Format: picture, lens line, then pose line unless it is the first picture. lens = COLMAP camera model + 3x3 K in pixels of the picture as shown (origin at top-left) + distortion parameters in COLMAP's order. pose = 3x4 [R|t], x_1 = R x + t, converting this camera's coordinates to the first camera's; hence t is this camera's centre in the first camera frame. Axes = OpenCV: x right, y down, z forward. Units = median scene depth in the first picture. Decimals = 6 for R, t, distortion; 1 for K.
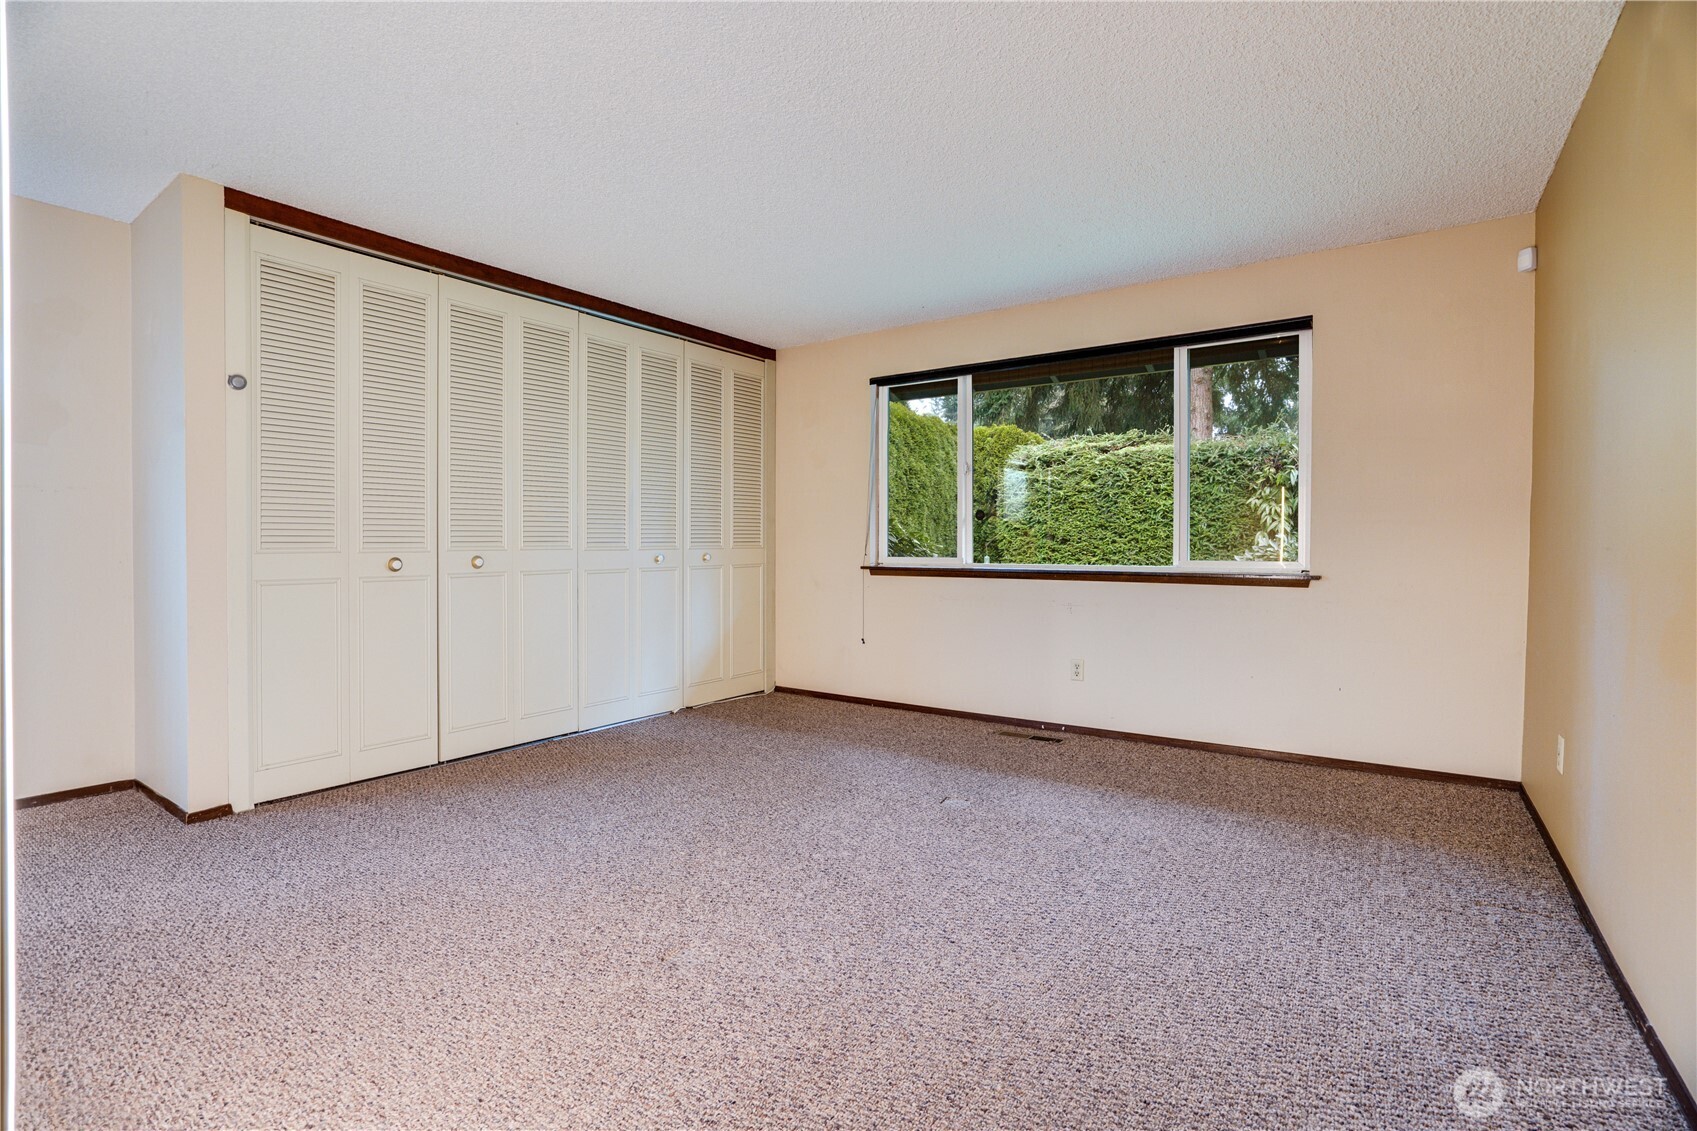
lens RADIAL K [[787.3, 0, 837.3], [0, 787.3, 560.9], [0, 0, 1]] dist [-0.049414, 0.017479]
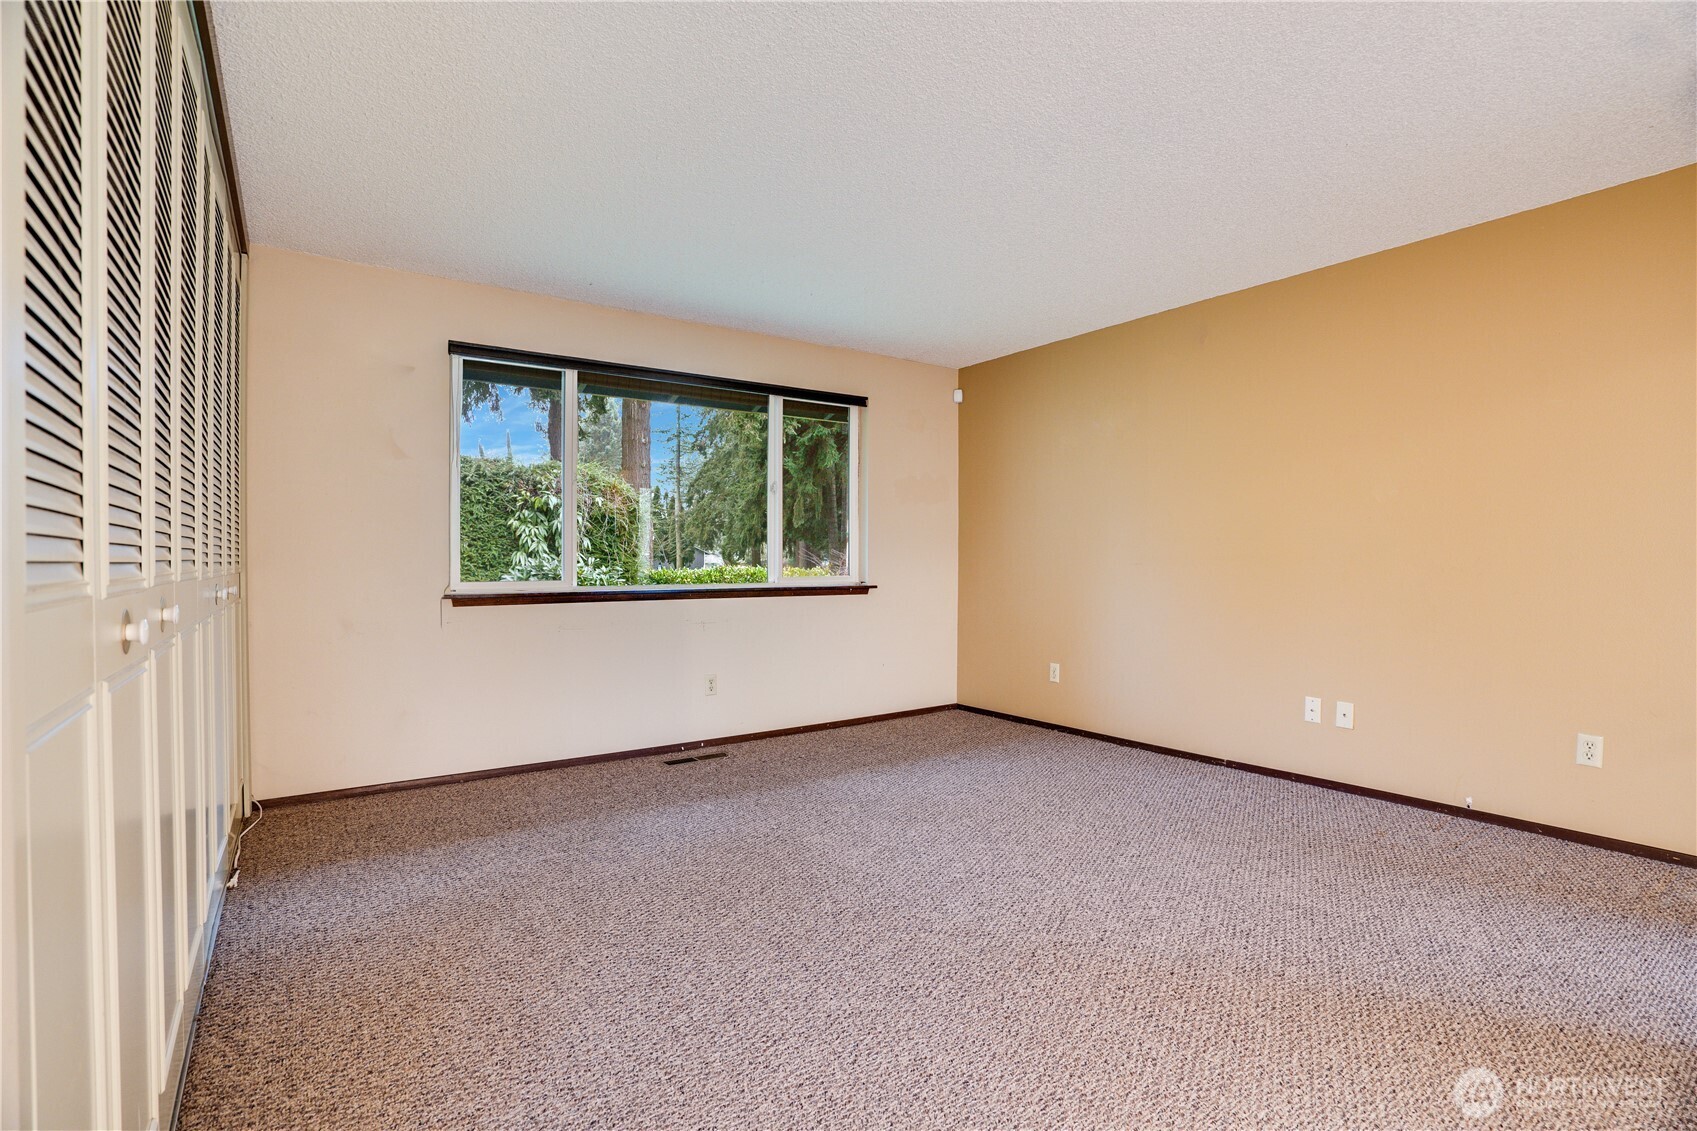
lens RADIAL K [[787.3, 0, 844.8], [0, 787.3, 562.3], [0, 0, 1]] dist [-0.049414, 0.017479]
pose [[0.335822, -0.002746, 0.941921, -0.576478], [0.025395, 0.999659, -0.006139, -0.011436], [-0.941583, 0.025982, 0.335777, 0.451367]]
